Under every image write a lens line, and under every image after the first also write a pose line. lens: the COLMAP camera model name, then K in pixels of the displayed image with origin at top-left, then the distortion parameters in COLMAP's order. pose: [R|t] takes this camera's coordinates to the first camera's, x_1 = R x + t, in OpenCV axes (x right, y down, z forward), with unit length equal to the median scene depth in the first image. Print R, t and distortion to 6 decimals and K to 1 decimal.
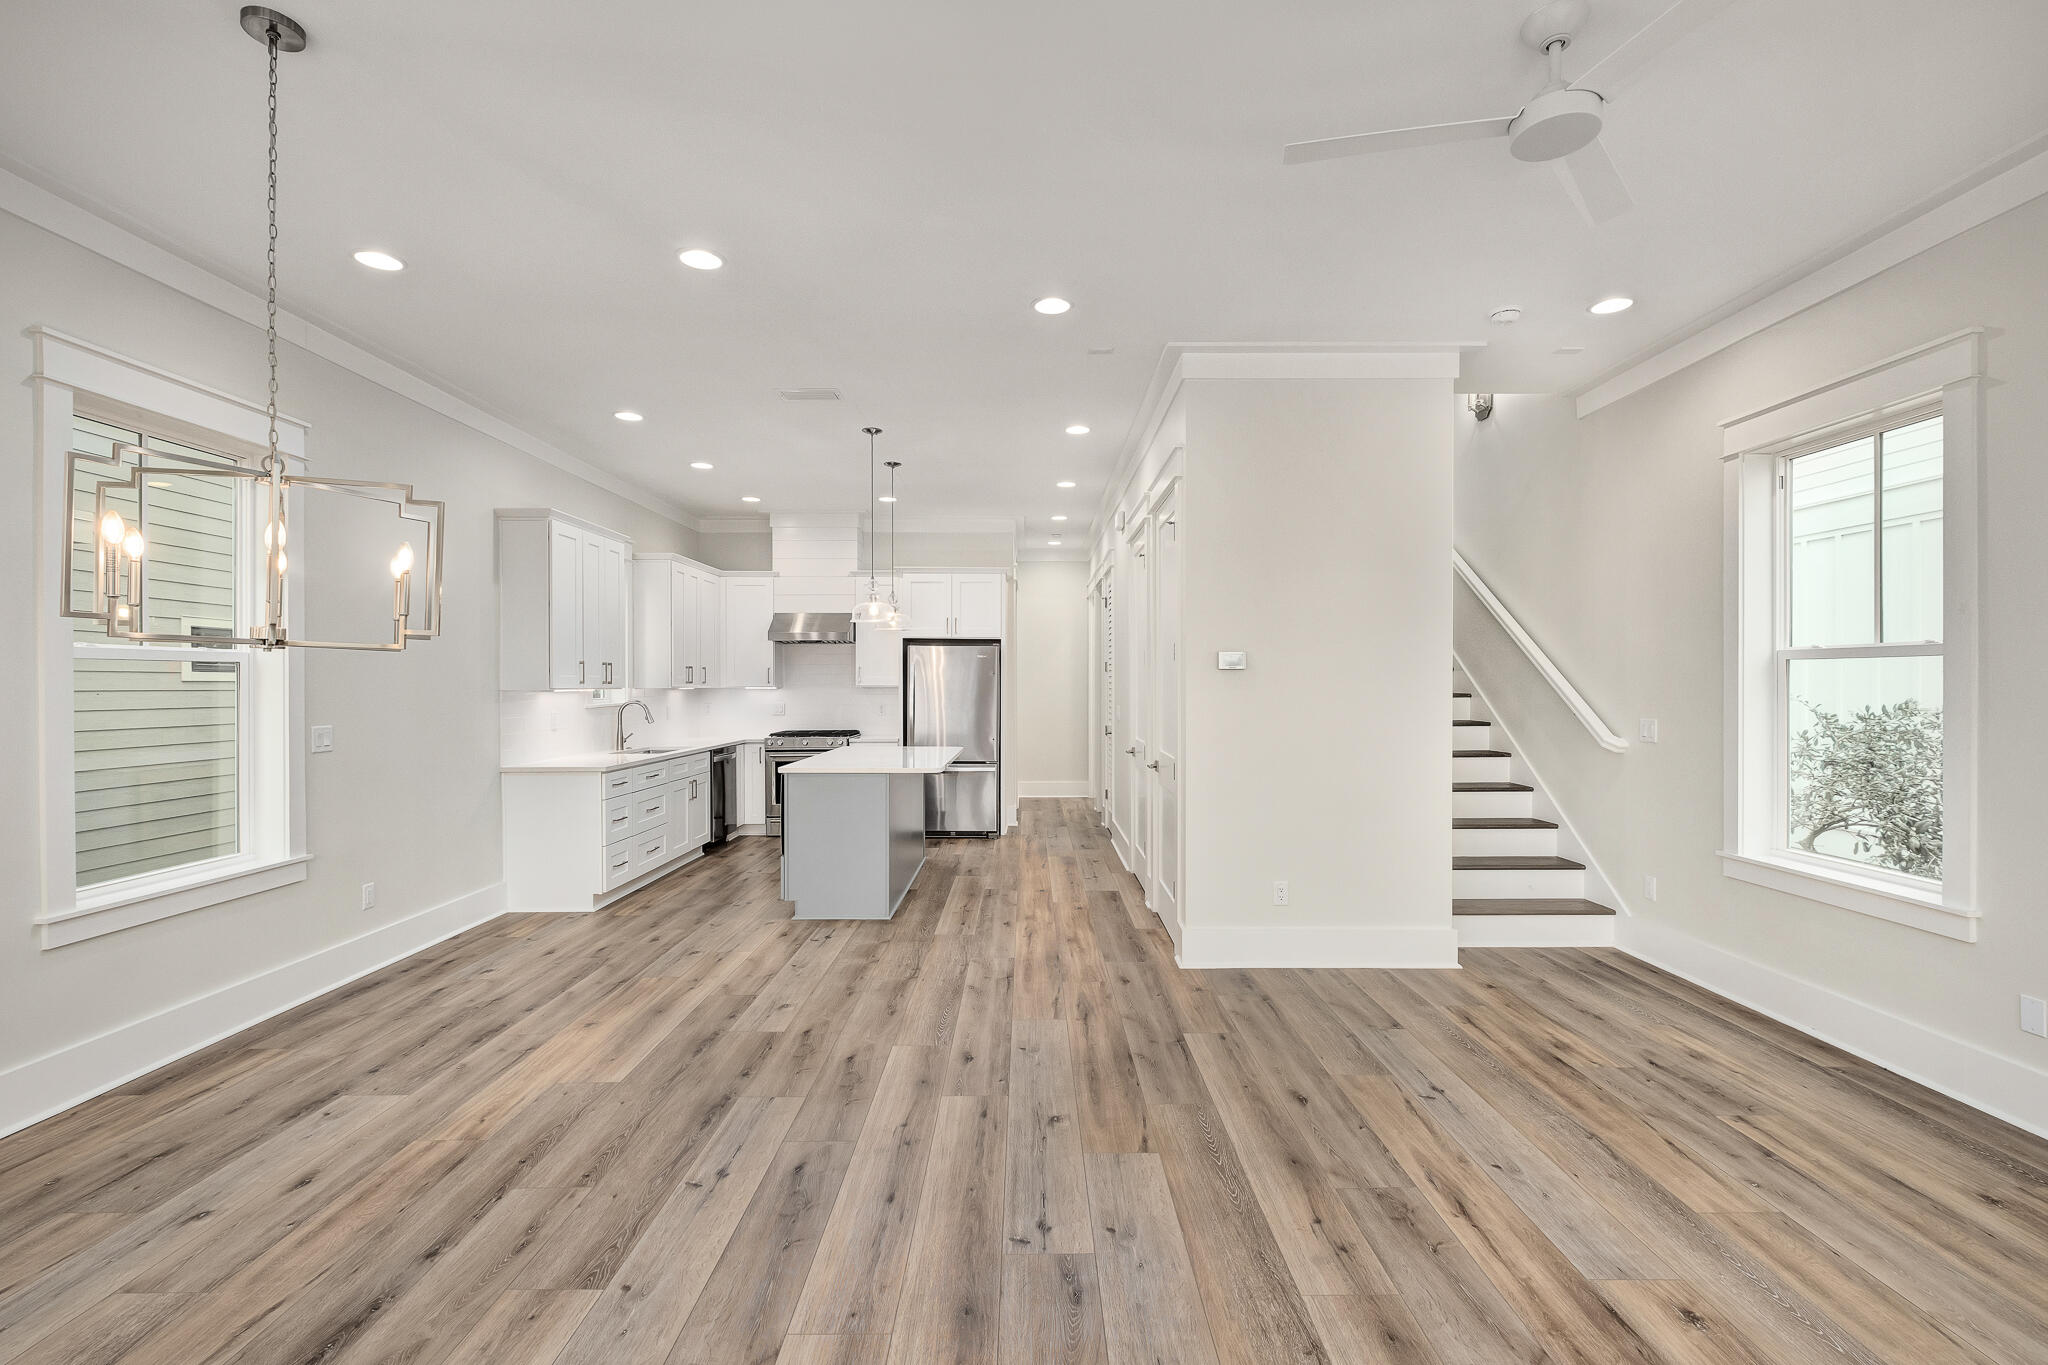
lens RADIAL K [[894.0, 0, 1032.6], [0, 894.0, 685.2], [0, 0, 1]] dist [0.002115, -0.003895]
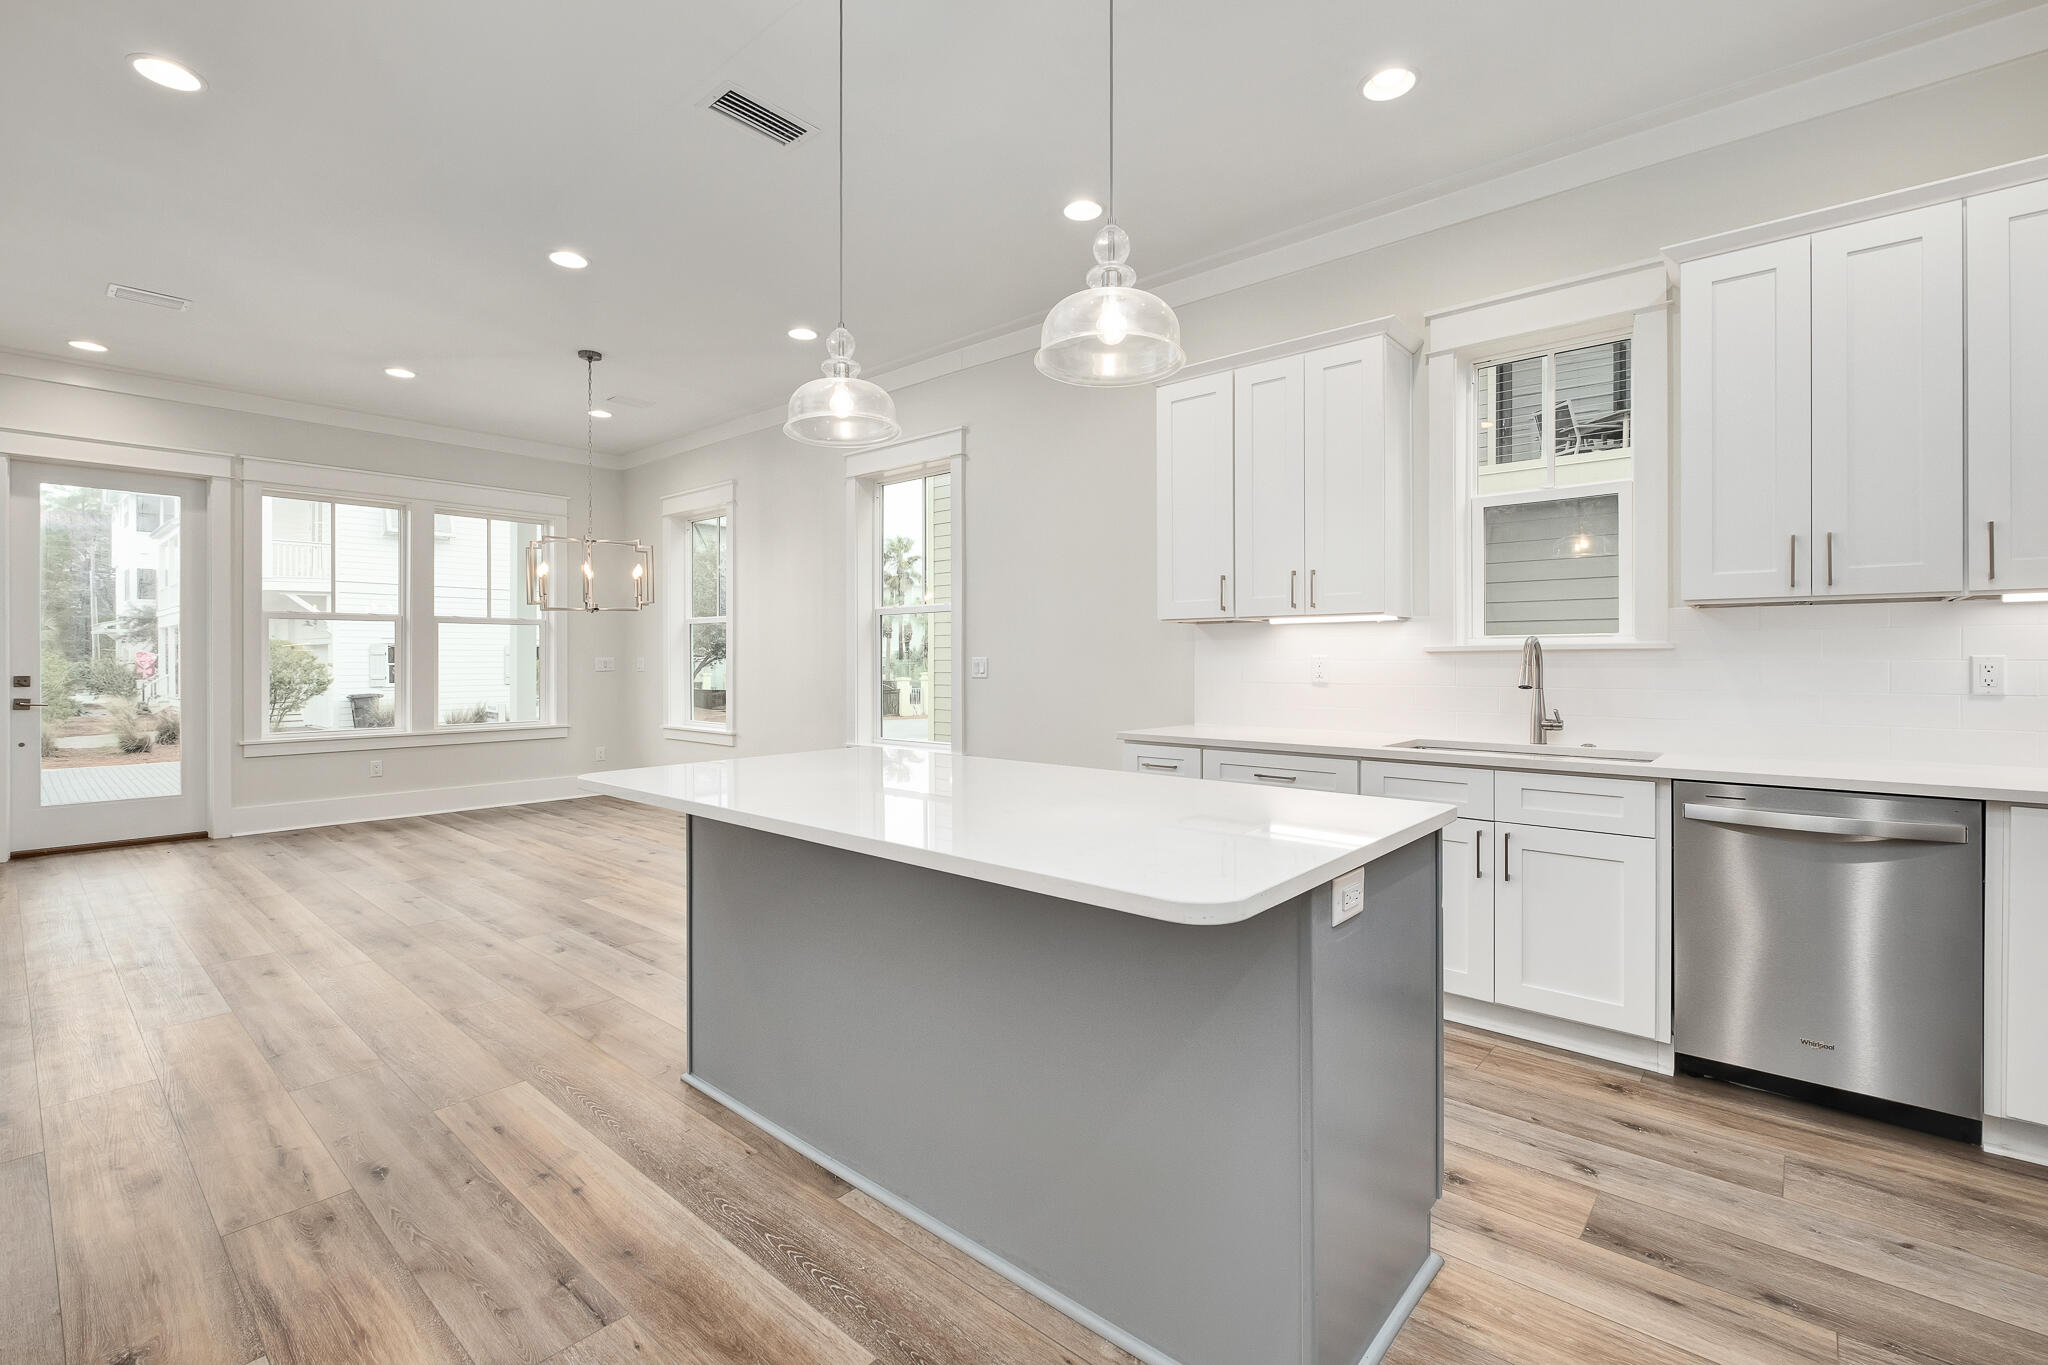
lens RADIAL K [[894.0, 0, 1028.5], [0, 894.0, 660.6], [0, 0, 1]] dist [0.002115, -0.003895]
pose [[-0.661704, 0.005120, -0.749747, 0.098438], [0.001624, 0.999984, 0.005395, 0.043679], [0.749763, 0.002352, -0.661702, 1.885457]]
